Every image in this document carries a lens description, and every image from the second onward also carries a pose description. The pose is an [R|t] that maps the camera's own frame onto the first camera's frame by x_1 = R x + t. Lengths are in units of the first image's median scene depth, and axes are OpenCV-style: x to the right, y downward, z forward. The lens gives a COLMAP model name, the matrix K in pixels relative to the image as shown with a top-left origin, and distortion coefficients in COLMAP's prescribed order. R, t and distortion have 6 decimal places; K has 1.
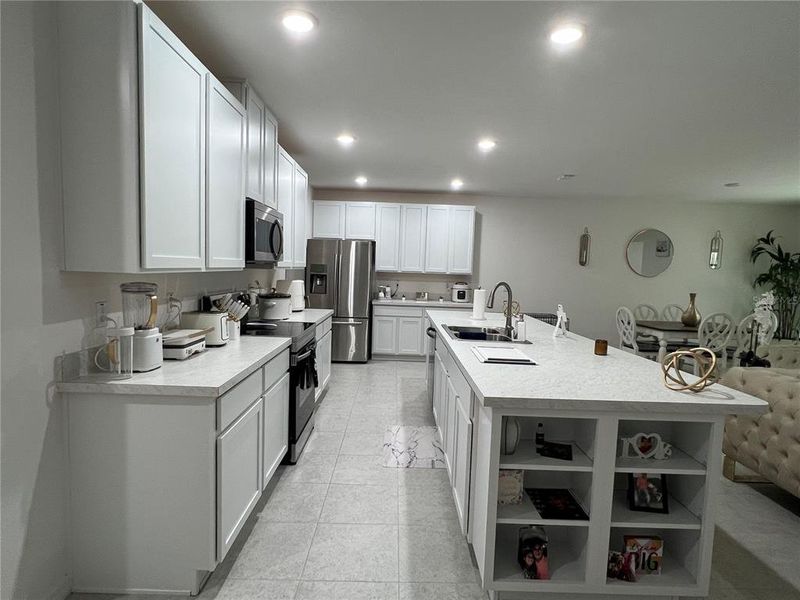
lens RADIAL K [[440.3, 0, 400.0], [0, 440.3, 300.0], [0, 0, 1]] dist [-0.003671, -0.000830]
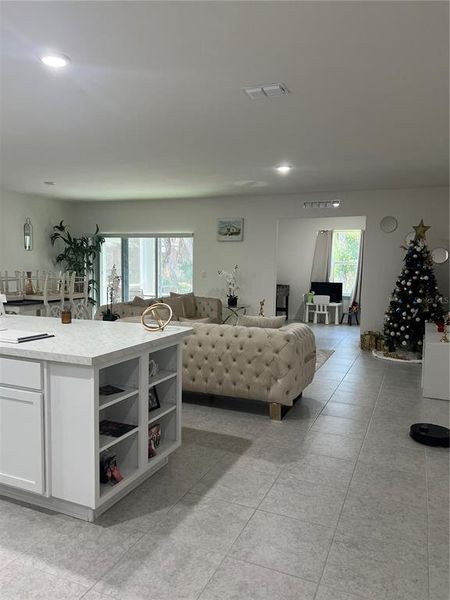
lens RADIAL K [[448.5, 0, 219.6], [0, 448.5, 304.2], [0, 0, 1]] dist [0.071965, -0.092192]
pose [[0.409246, -0.113526, 0.905334, -0.430466], [0.066135, 0.993310, 0.094662, -0.017813], [-0.910024, 0.021134, 0.414016, 0.061752]]
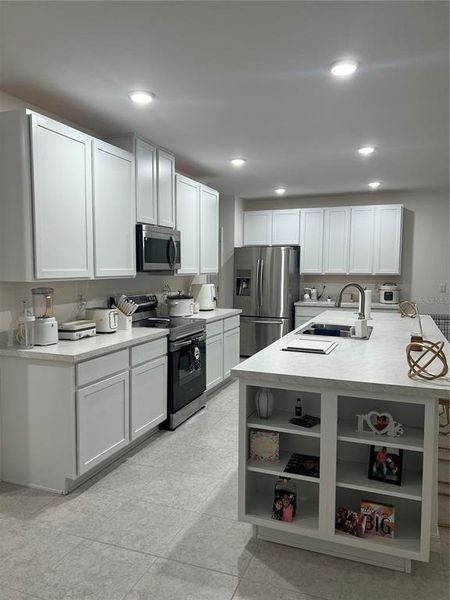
lens RADIAL K [[448.7, 0, 225.0], [0, 448.7, 300.0], [0, 0, 1]] dist [0.081901, -0.102476]
pose [[0.932920, -0.002744, -0.360073, 0.349094], [0.000205, 0.999975, -0.007091, 0.009041], [0.360083, 0.006541, 0.932897, -0.149146]]
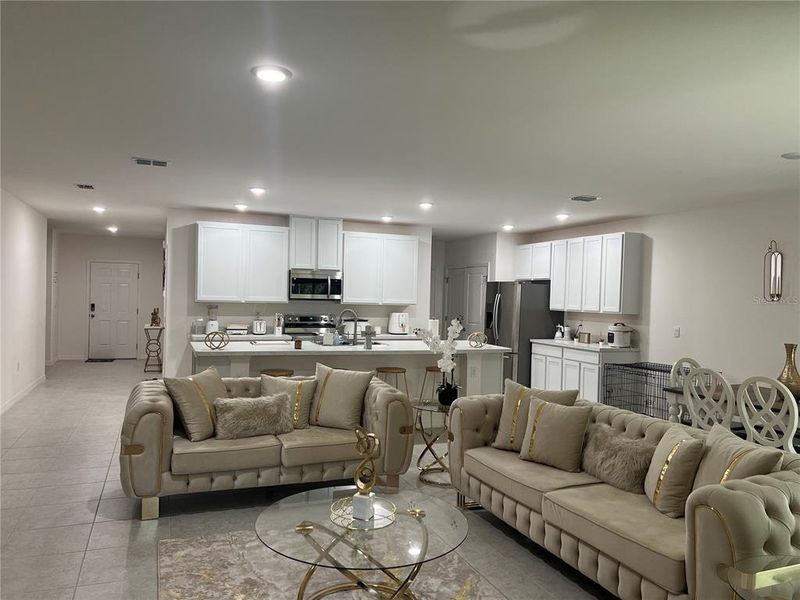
lens RADIAL K [[590.4, 0, 397.8], [0, 590.4, 304.6], [0, 0, 1]] dist [0.077430, -0.087997]
pose [[0.364236, -0.012549, -0.931222, 2.252513], [-0.081352, 0.995658, -0.045237, 0.021921], [0.927747, 0.092234, 0.361633, 0.429355]]
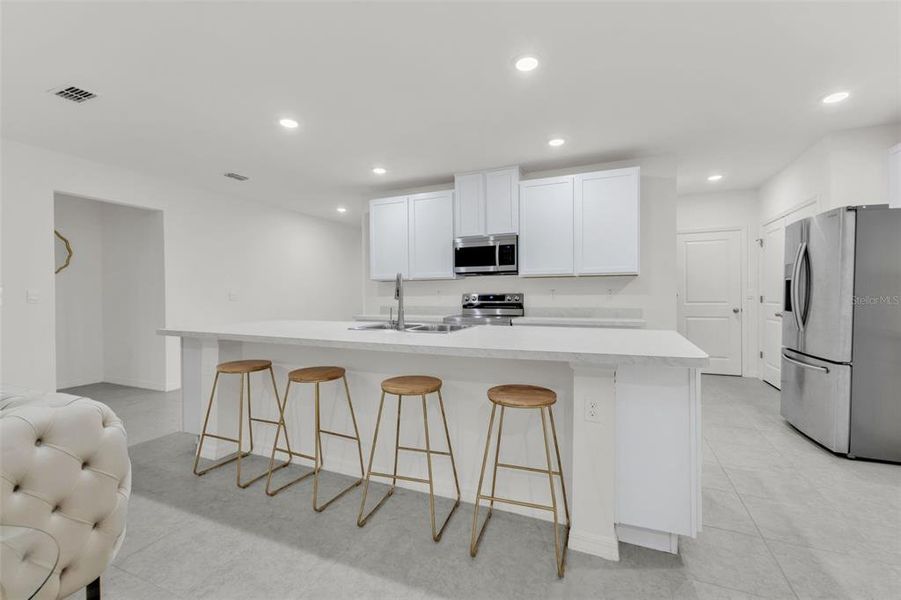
lens RADIAL K [[384.6, 0, 453.4], [0, 384.6, 298.3], [0, 0, 1]] dist [0.004492, 0.000223]
pose [[-0.404396, -0.027047, -0.914184, 0.972657], [-0.078398, 0.996909, 0.005186, 0.001702], [0.911218, 0.073767, -0.405267, 1.491124]]
